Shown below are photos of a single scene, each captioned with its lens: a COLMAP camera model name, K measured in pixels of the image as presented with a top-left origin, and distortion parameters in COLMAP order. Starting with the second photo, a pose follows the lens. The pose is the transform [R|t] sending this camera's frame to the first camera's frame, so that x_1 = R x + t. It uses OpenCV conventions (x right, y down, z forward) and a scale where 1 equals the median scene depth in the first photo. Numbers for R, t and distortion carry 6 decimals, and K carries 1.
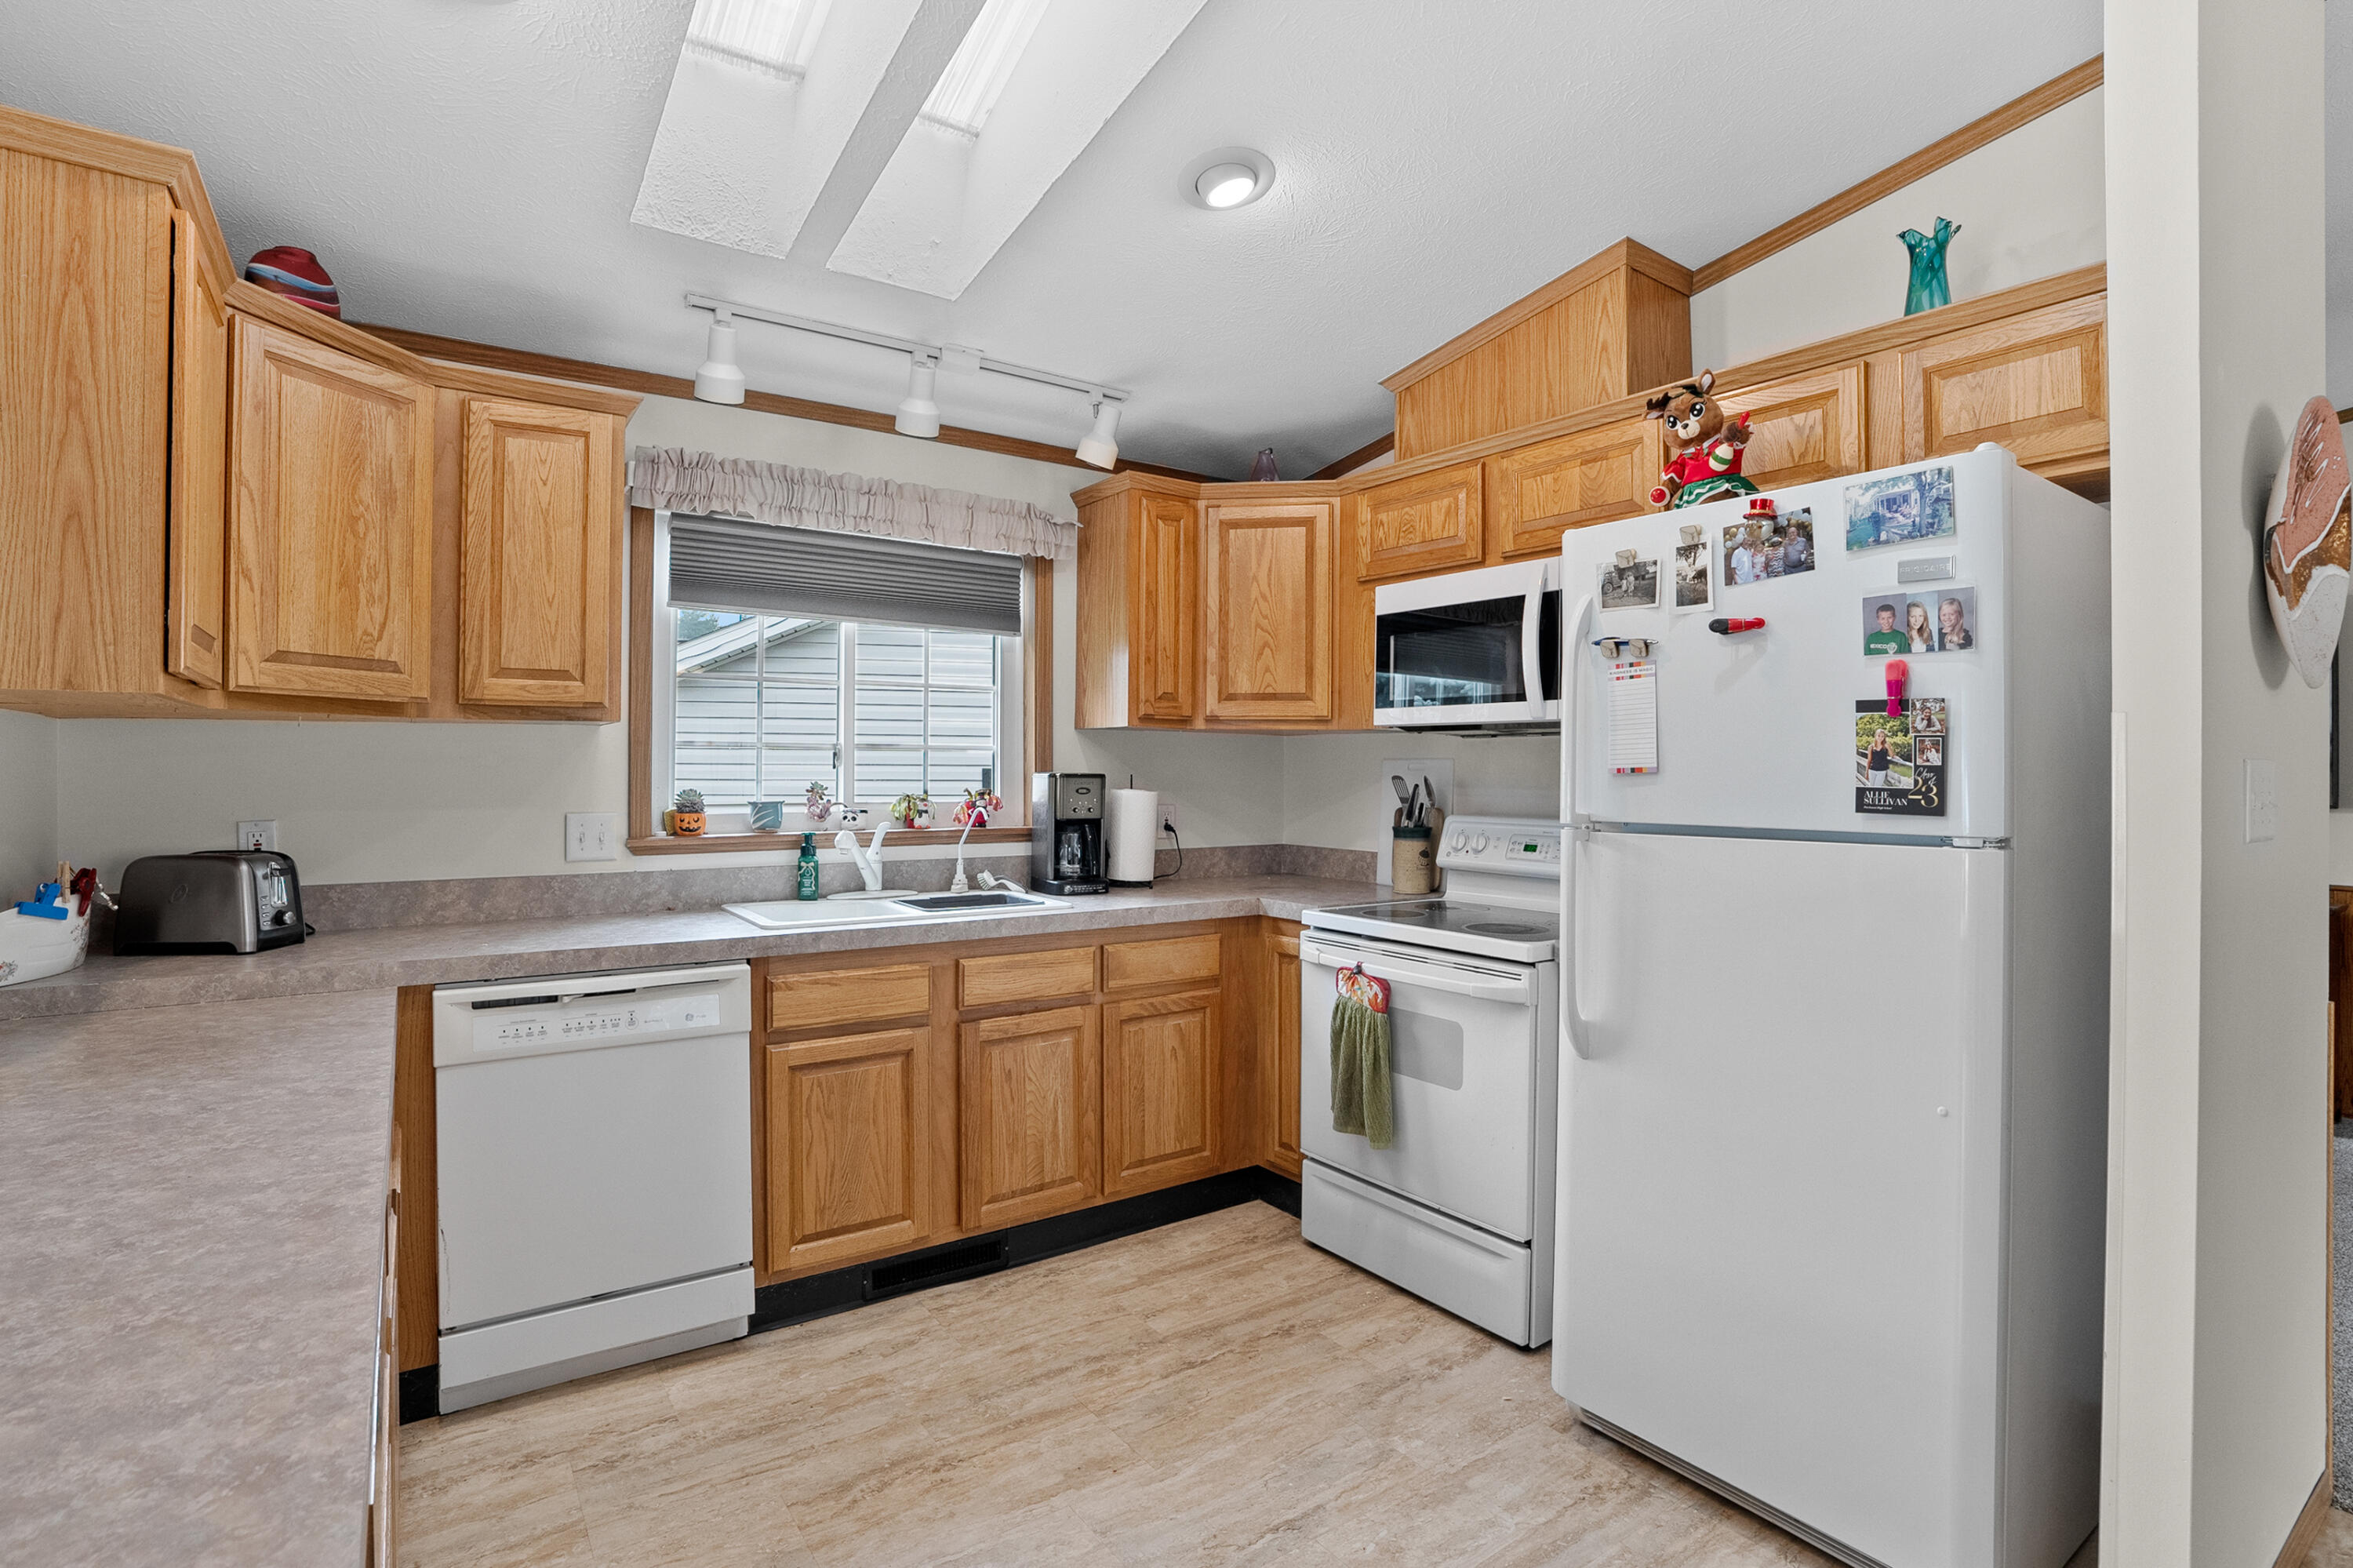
lens RADIAL K [[1130.1, 0, 1142.3], [0, 1130.1, 747.1], [0, 0, 1]] dist [-0.055993, 0.018135]
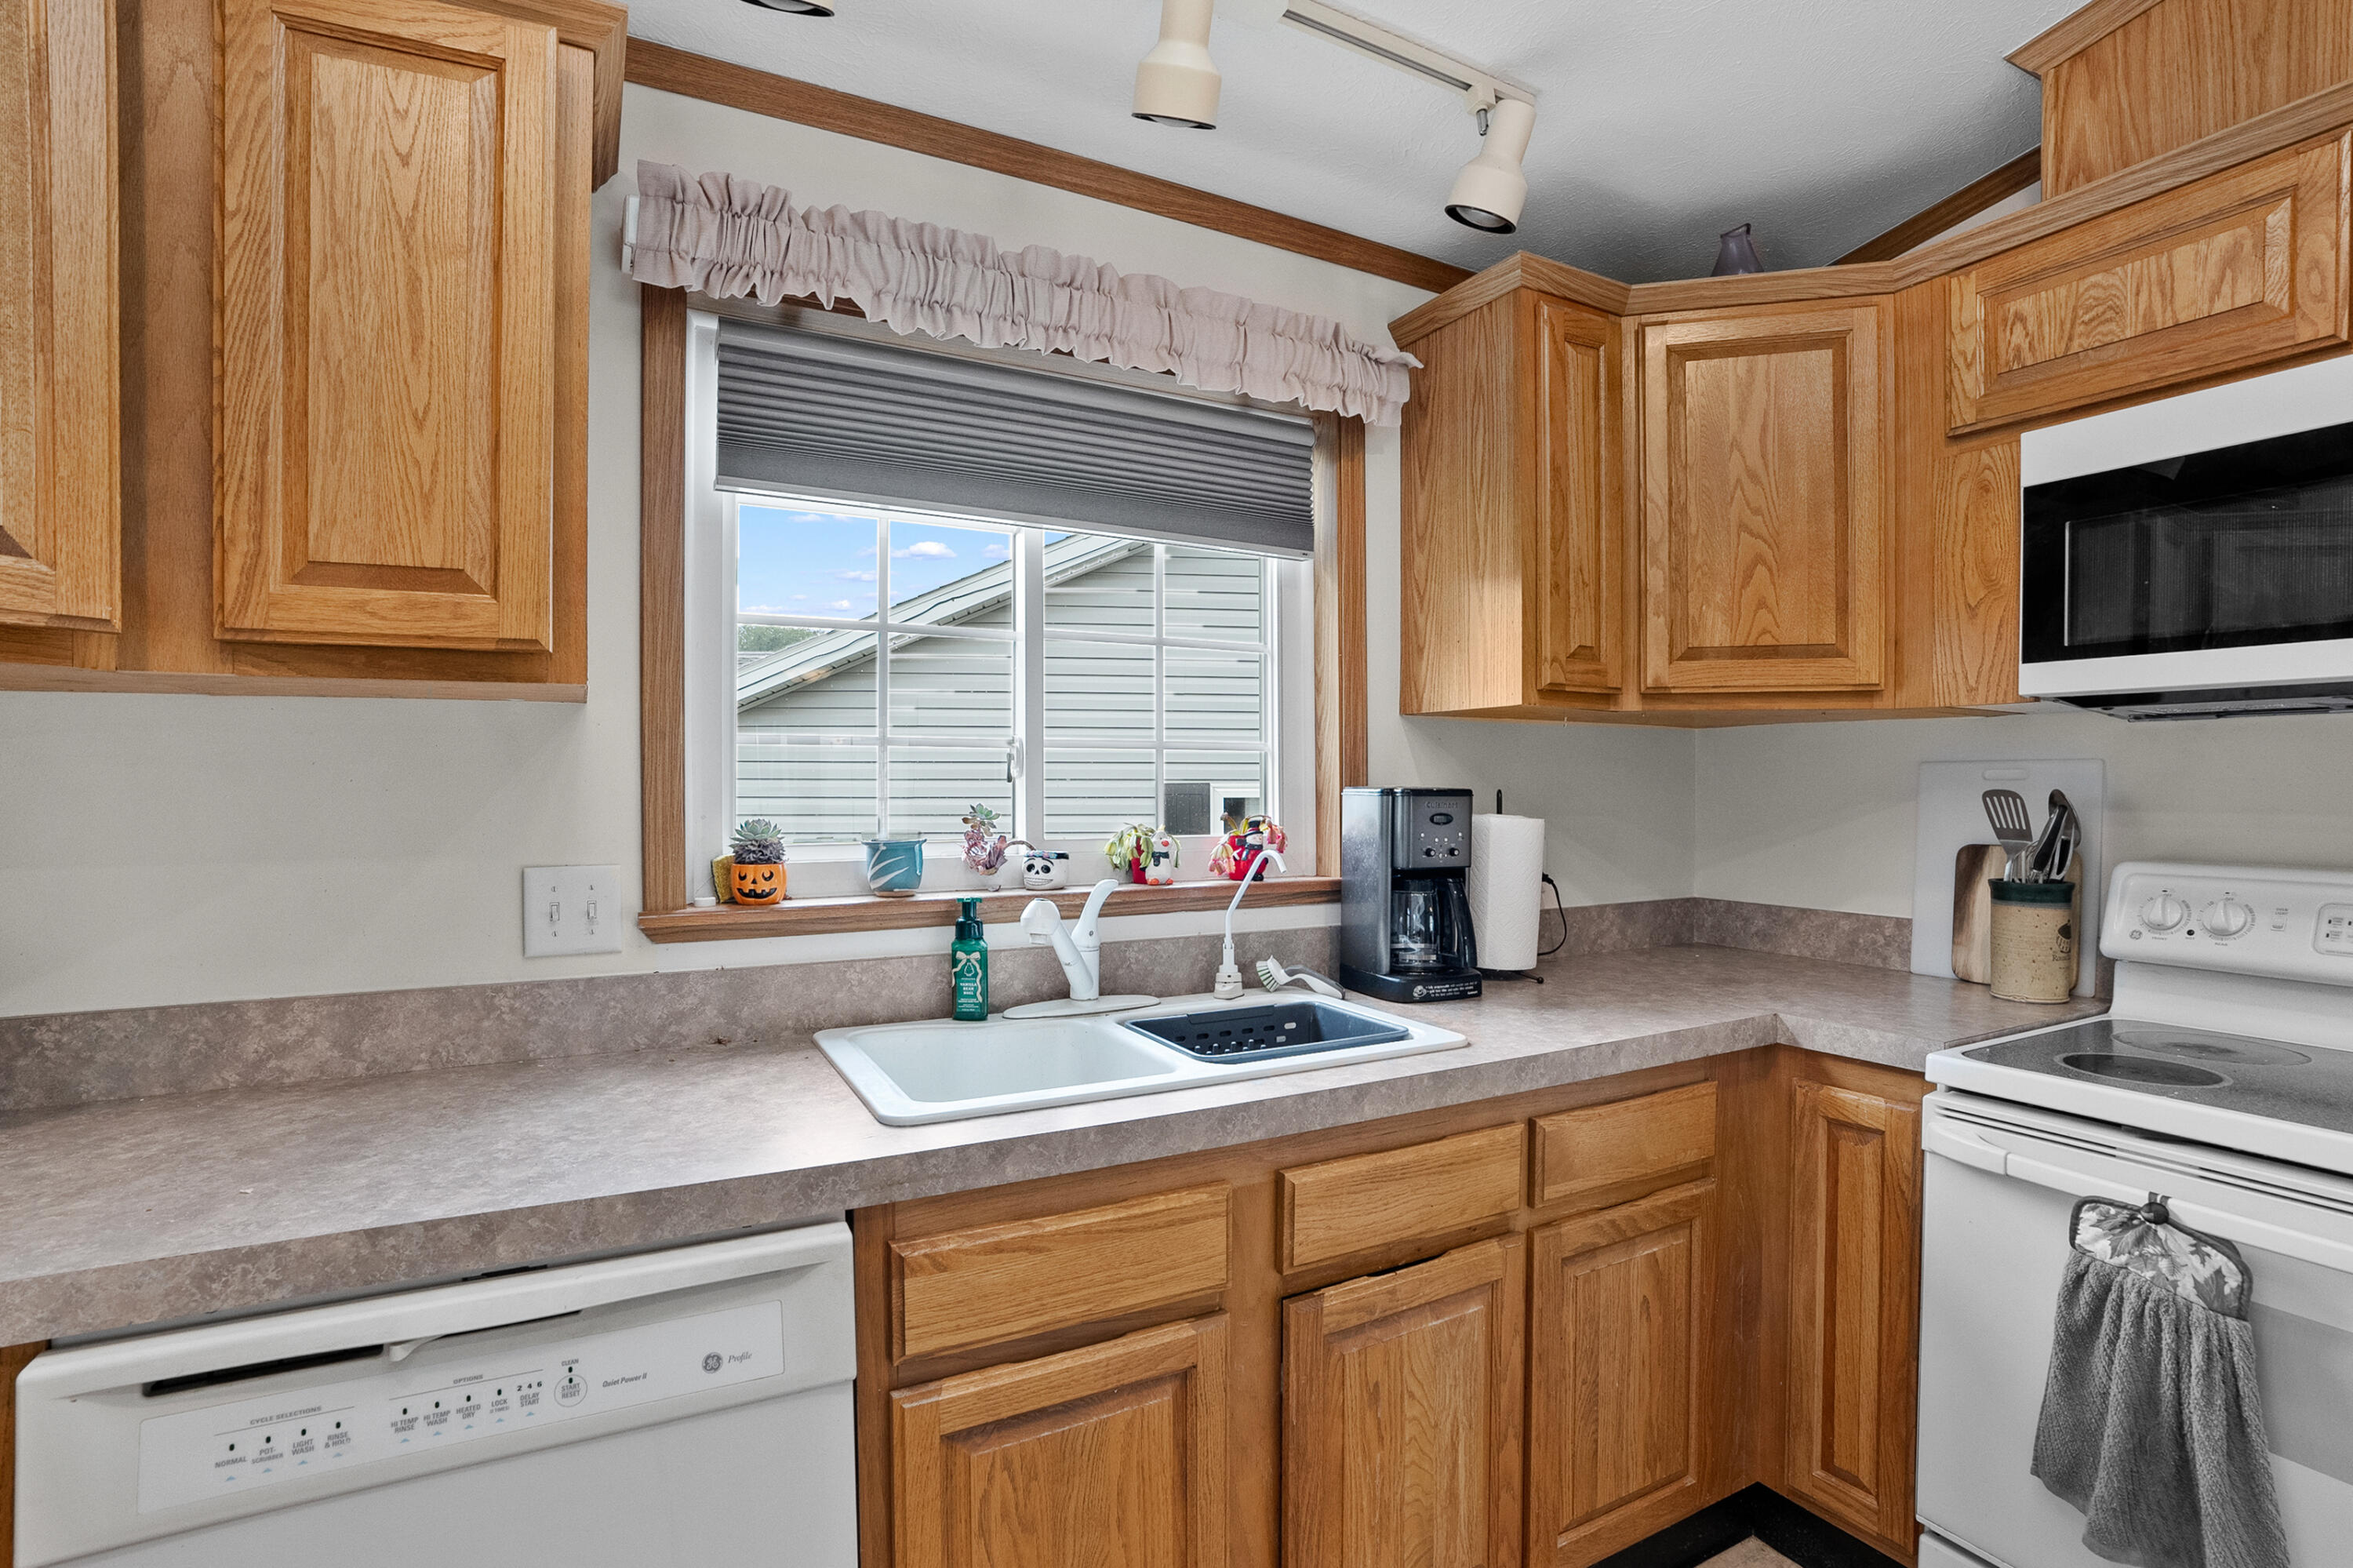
lens RADIAL K [[1130.1, 0, 1160.9], [0, 1130.1, 787.8], [0, 0, 1]] dist [-0.055993, 0.018135]
pose [[0.994426, -0.003109, -0.105386, -0.142383], [0.005541, 0.999725, 0.022798, 0.010173], [0.105286, -0.023255, 0.994170, 0.450165]]
